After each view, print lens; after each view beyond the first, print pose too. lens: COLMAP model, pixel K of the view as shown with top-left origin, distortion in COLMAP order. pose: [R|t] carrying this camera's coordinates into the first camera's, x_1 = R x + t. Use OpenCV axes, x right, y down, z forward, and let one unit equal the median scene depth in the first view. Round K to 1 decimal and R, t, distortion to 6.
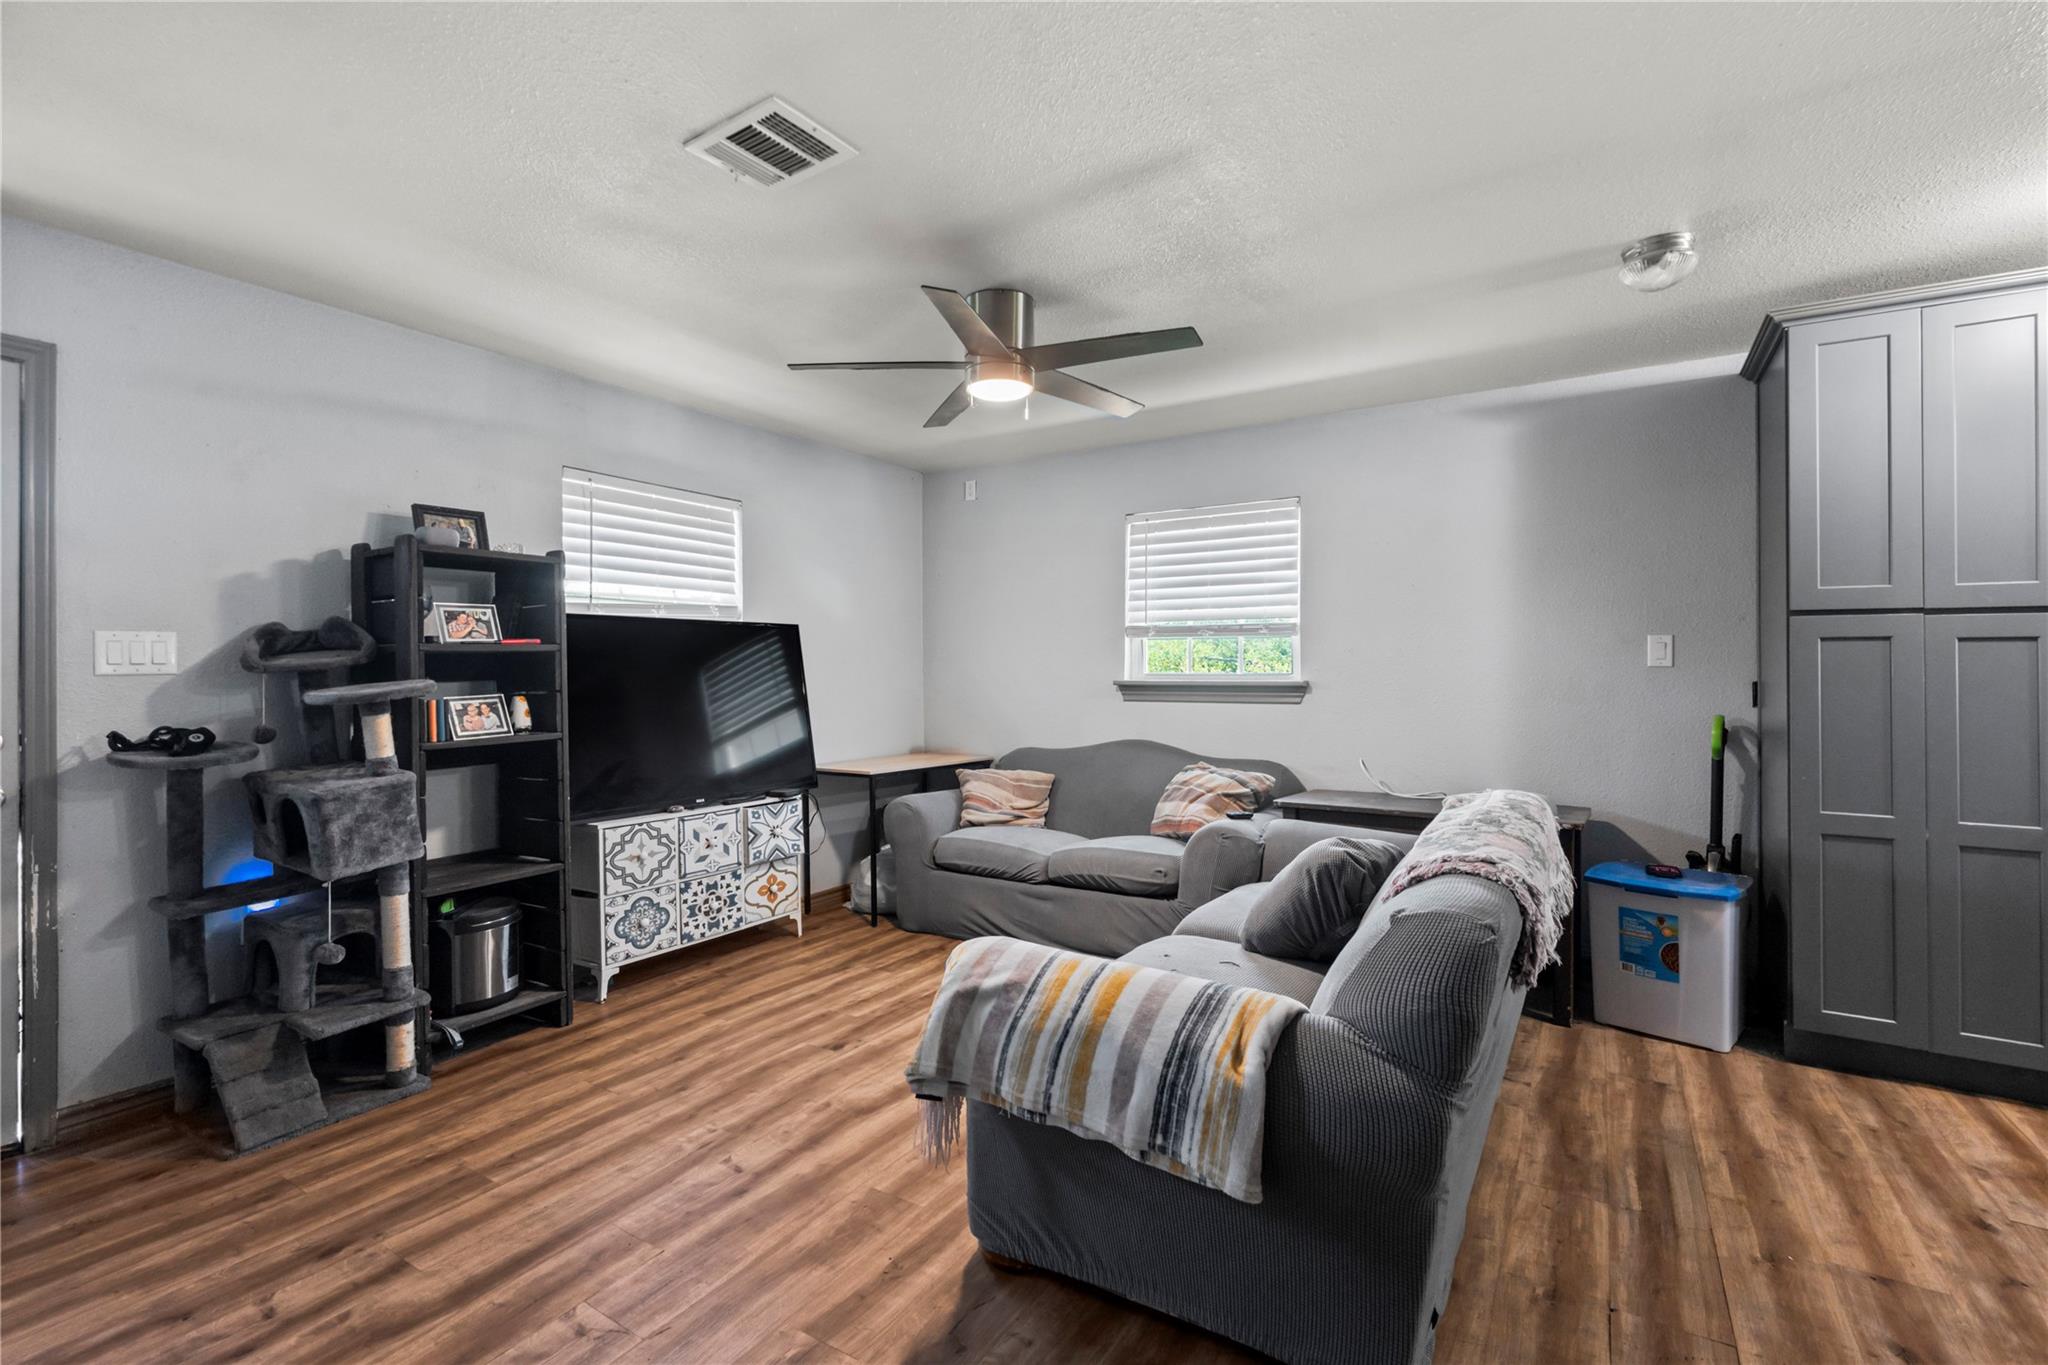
lens RADIAL K [[916.0, 0, 1023.9], [0, 916.0, 663.9], [0, 0, 1]] dist [0.000232, -0.000024]
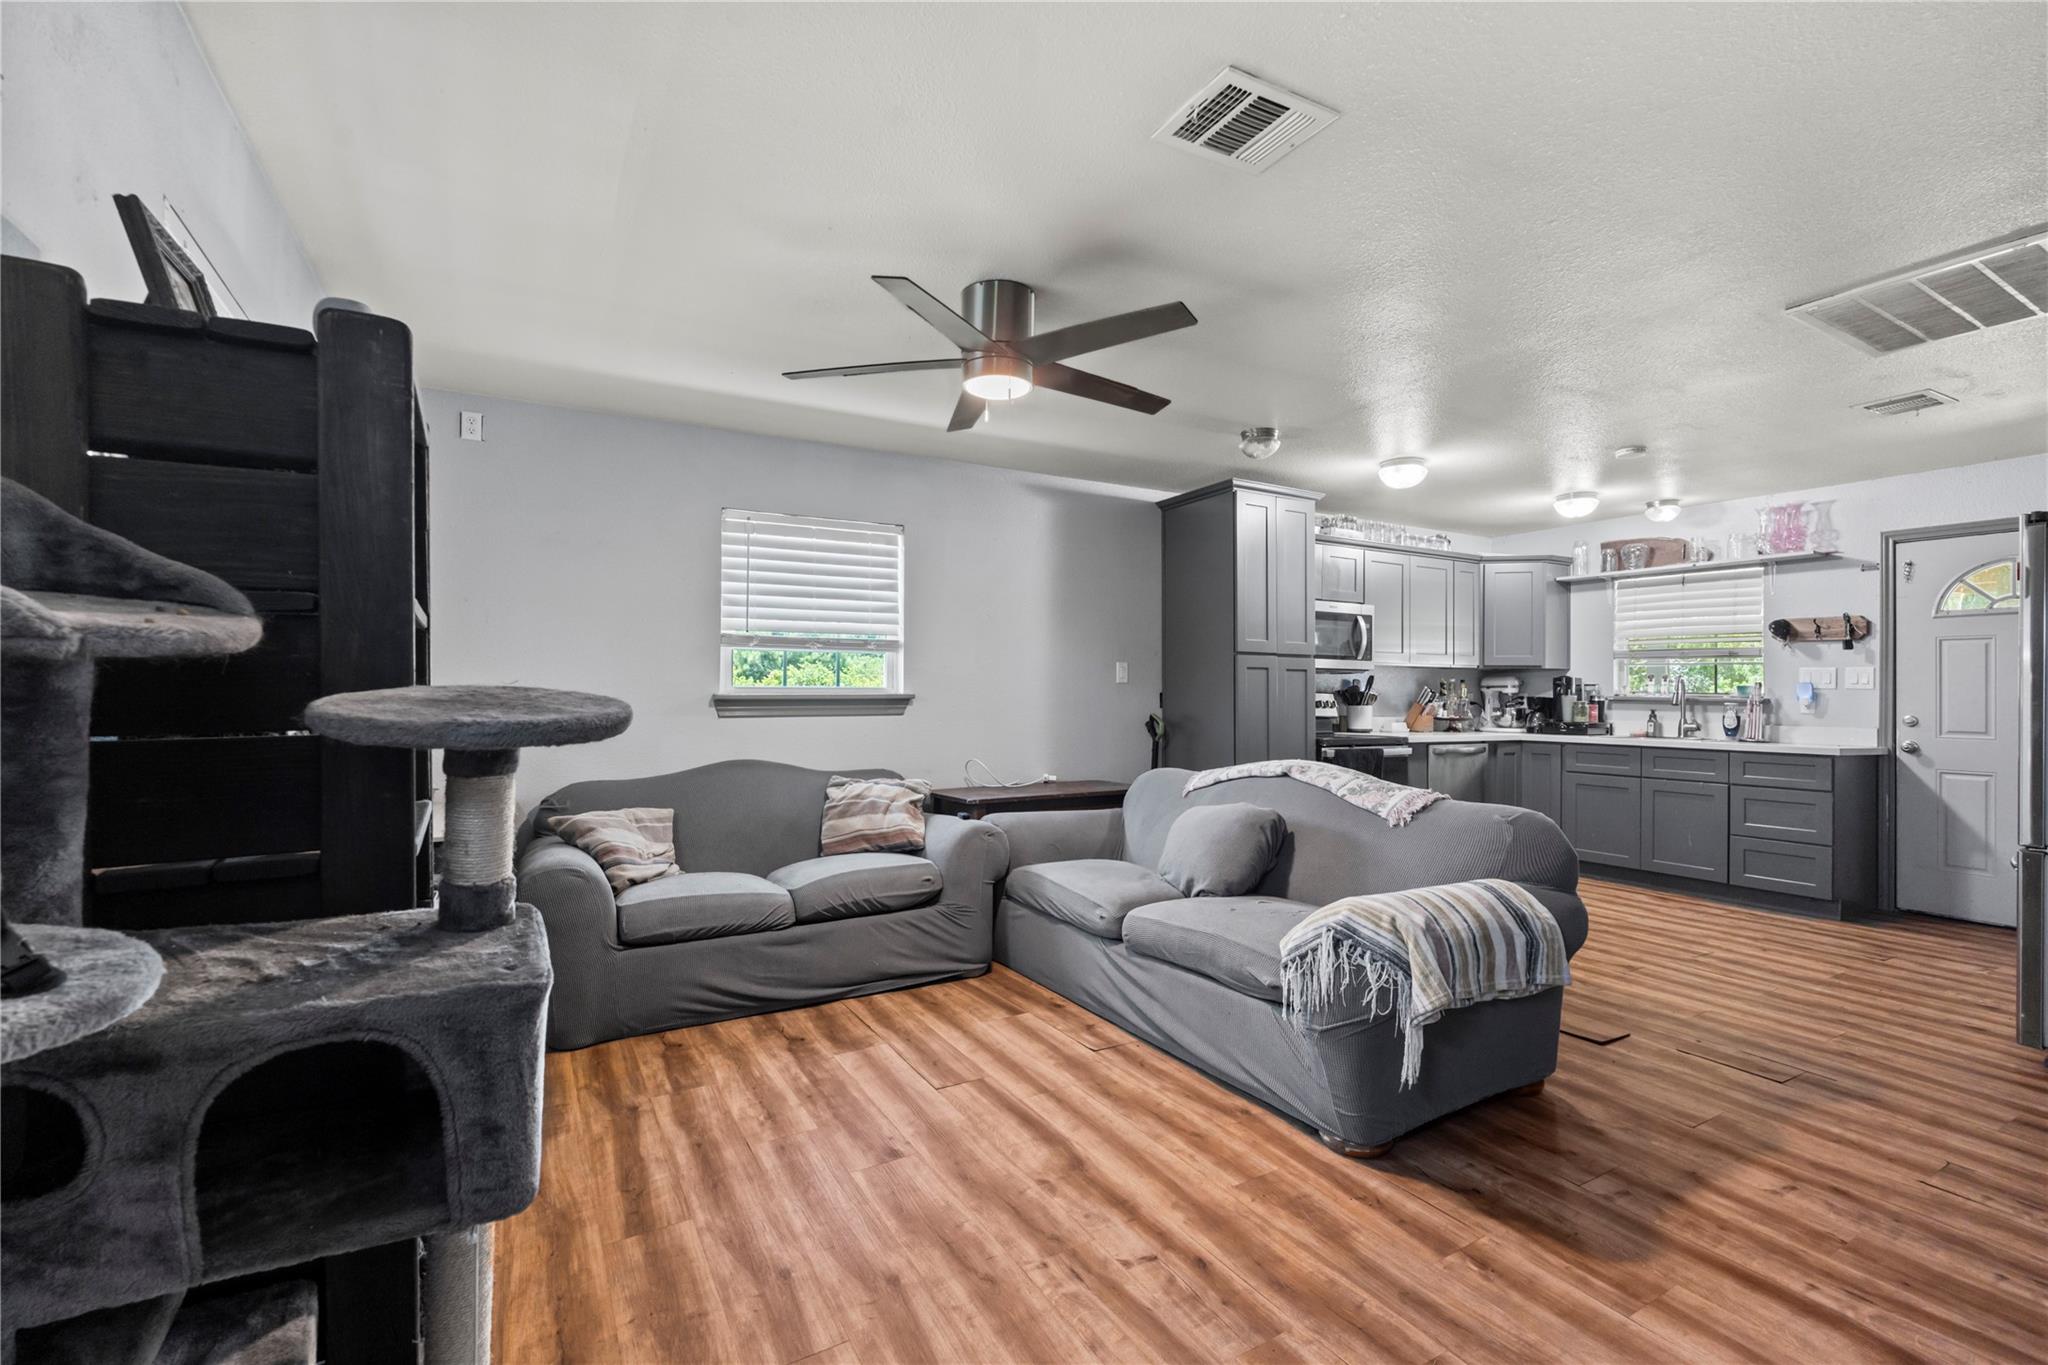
lens RADIAL K [[894.9, 0, 1024.0], [0, 894.9, 682.5], [0, 0, 1]] dist [-0.008739, -0.000203]
pose [[0.463866, 0.008512, 0.885864, -0.714381], [-0.008889, 0.999948, -0.004954, 0.011198], [-0.885861, -0.005576, 0.463918, 0.462837]]
